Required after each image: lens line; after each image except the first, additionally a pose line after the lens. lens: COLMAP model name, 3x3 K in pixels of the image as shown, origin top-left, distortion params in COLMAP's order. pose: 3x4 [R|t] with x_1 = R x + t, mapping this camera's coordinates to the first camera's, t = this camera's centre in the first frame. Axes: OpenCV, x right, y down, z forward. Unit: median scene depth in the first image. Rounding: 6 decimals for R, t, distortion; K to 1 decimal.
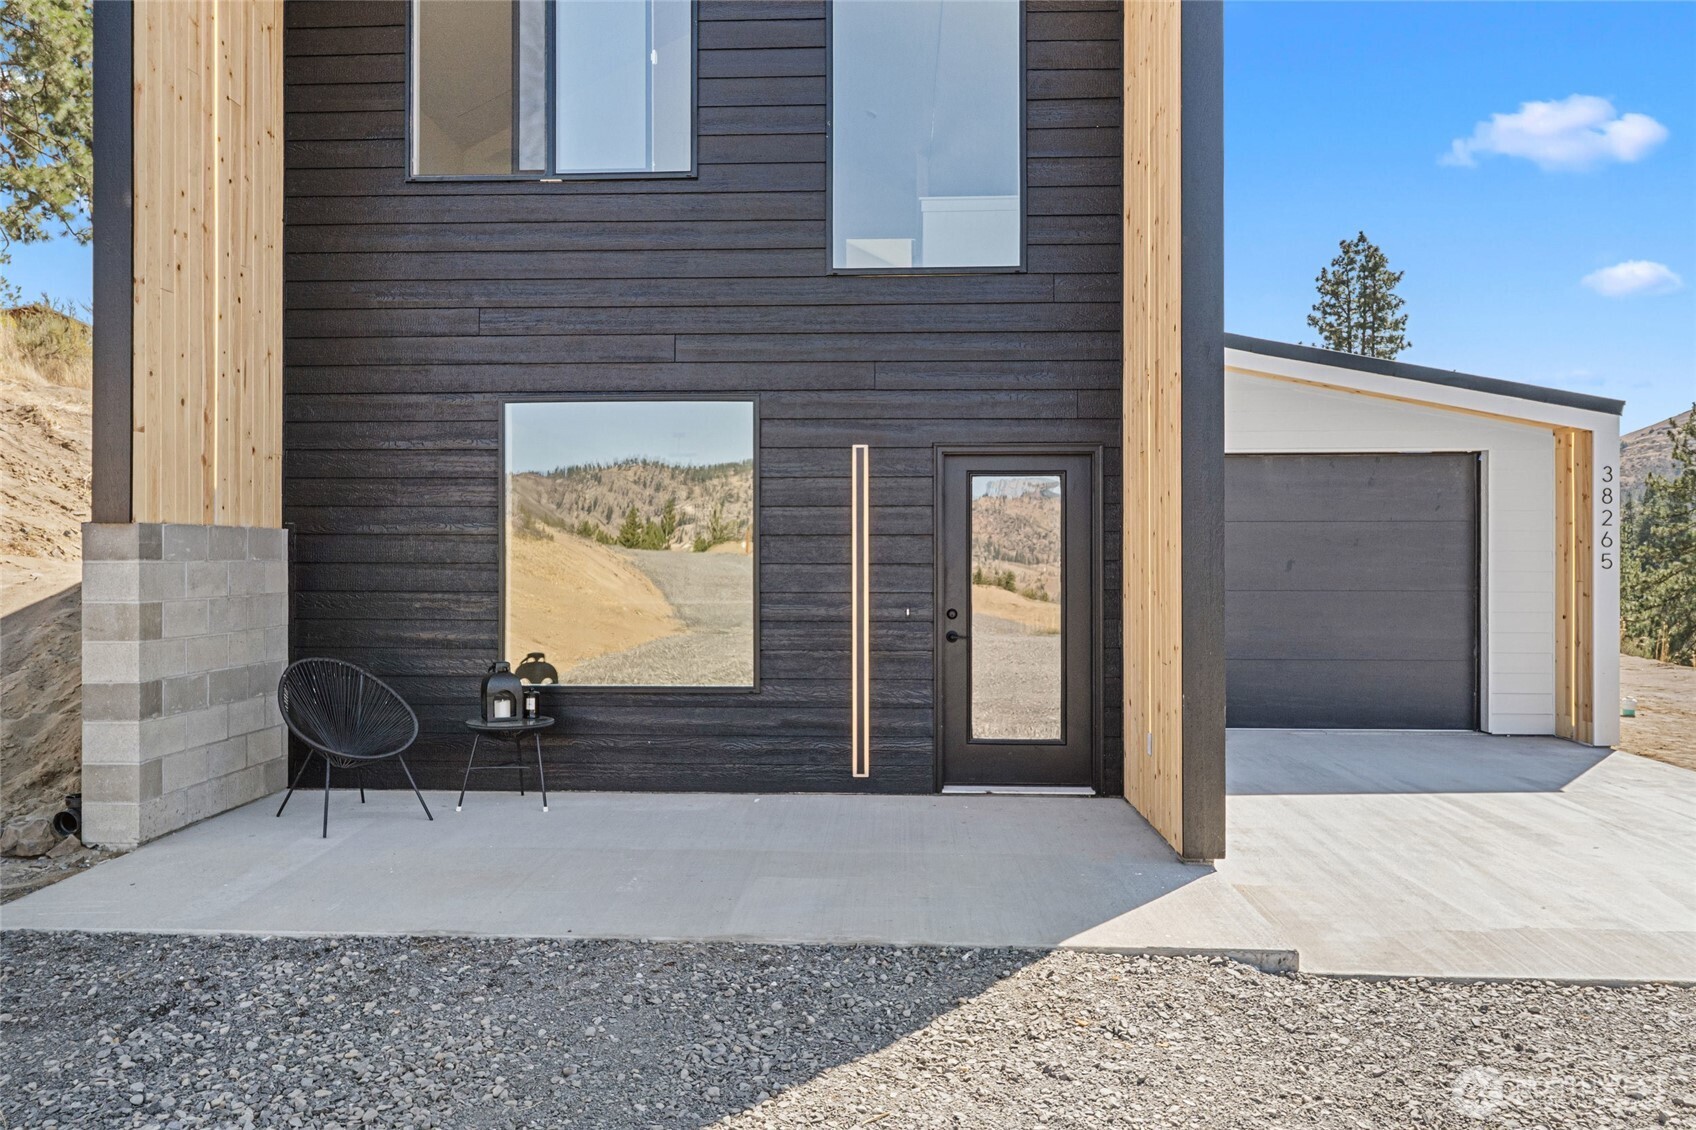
lens RADIAL K [[1218.7, 0, 848.0], [0, 1218.7, 565.0], [0, 0, 1]] dist [-0.001389, 0.001667]
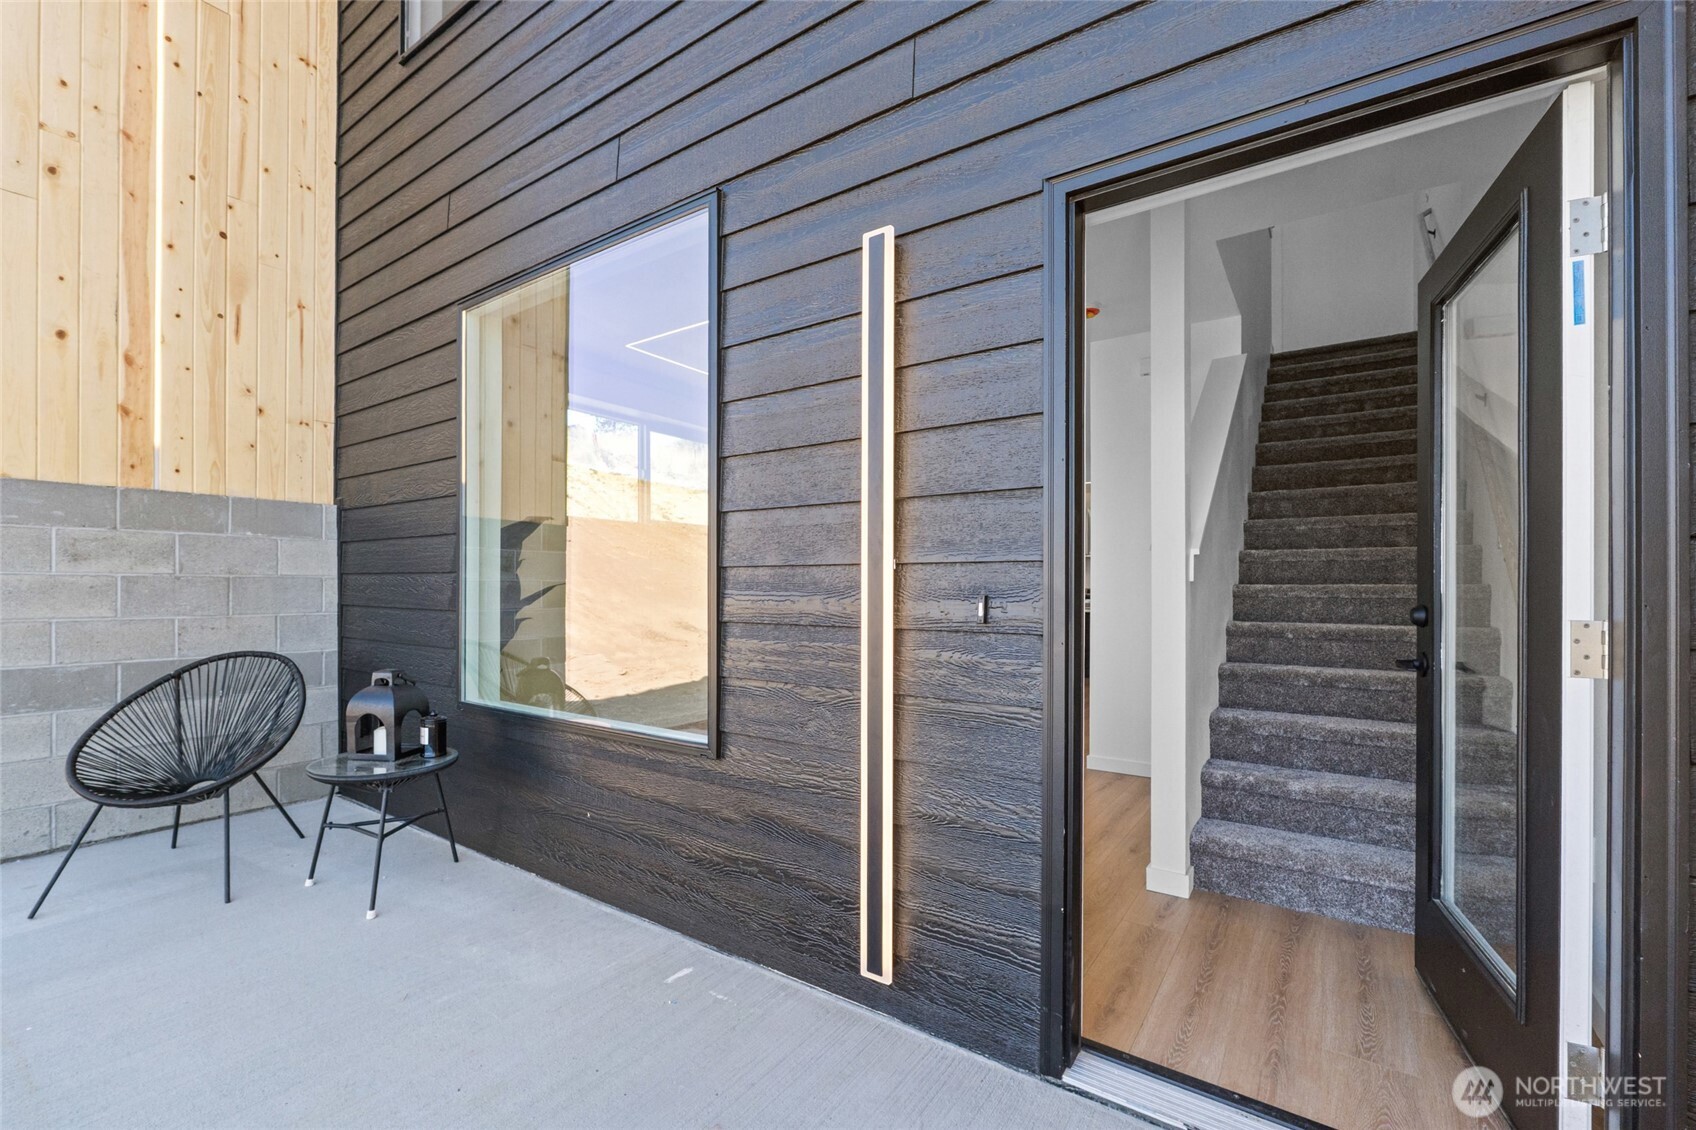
lens RADIAL K [[712.1, 0, 844.5], [0, 712.1, 587.0], [0, 0, 1]] dist [-0.009452, -0.000239]
pose [[0.847149, 0.001826, -0.531352, 0.137676], [-0.005728, 0.999967, -0.005695, 0.032704], [0.531324, 0.007868, 0.847132, 0.774228]]
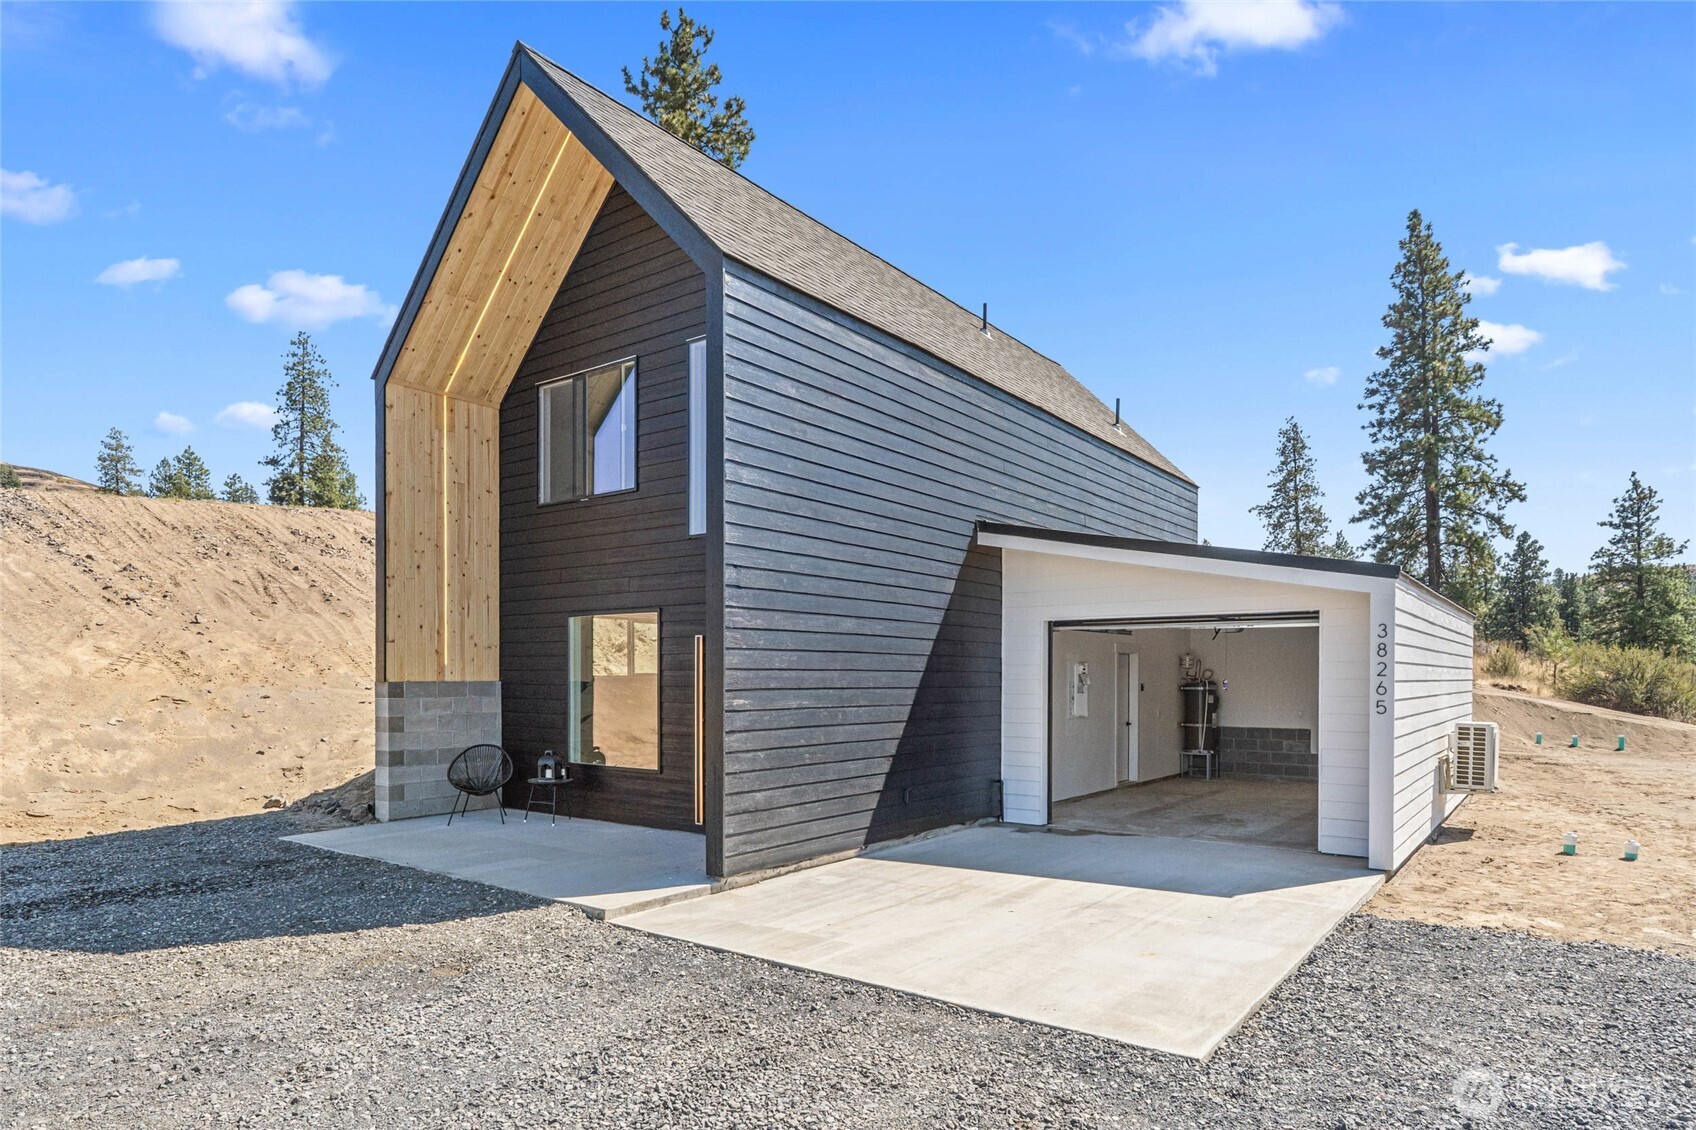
lens RADIAL K [[985.1, 0, 846.0], [0, 985.1, 697.6], [0, 0, 1]] dist [0.005007, 0.000868]
pose [[0.828112, 0.012991, -0.560413, 0.979783], [-0.005993, 0.999879, 0.014323, -0.030410], [0.560531, -0.008502, 0.828090, -0.054711]]
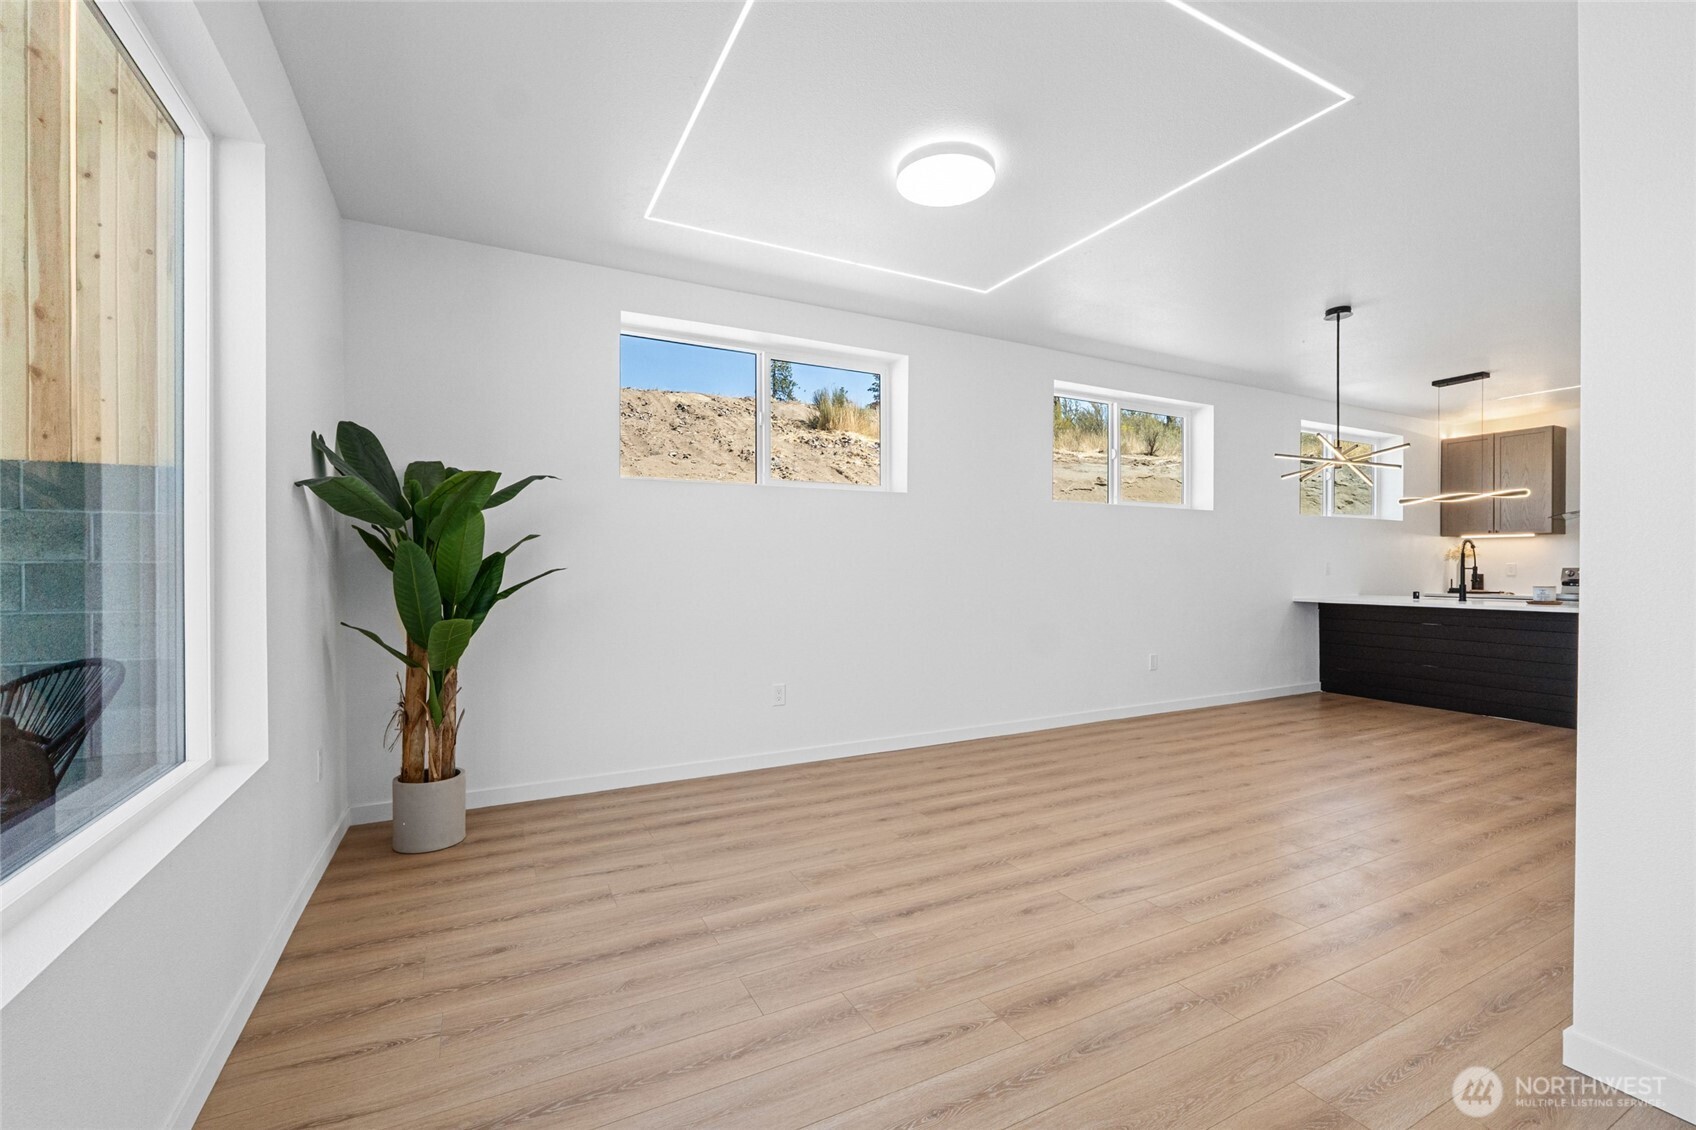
lens RADIAL K [[712.1, 0, 844.5], [0, 712.1, 587.0], [0, 0, 1]] dist [-0.009452, -0.000239]
pose [[0.497451, 0.007176, -0.867462, 0.070132], [0.001697, 0.999956, 0.009245, 0.035640], [0.867490, -0.006071, 0.497417, 1.088924]]
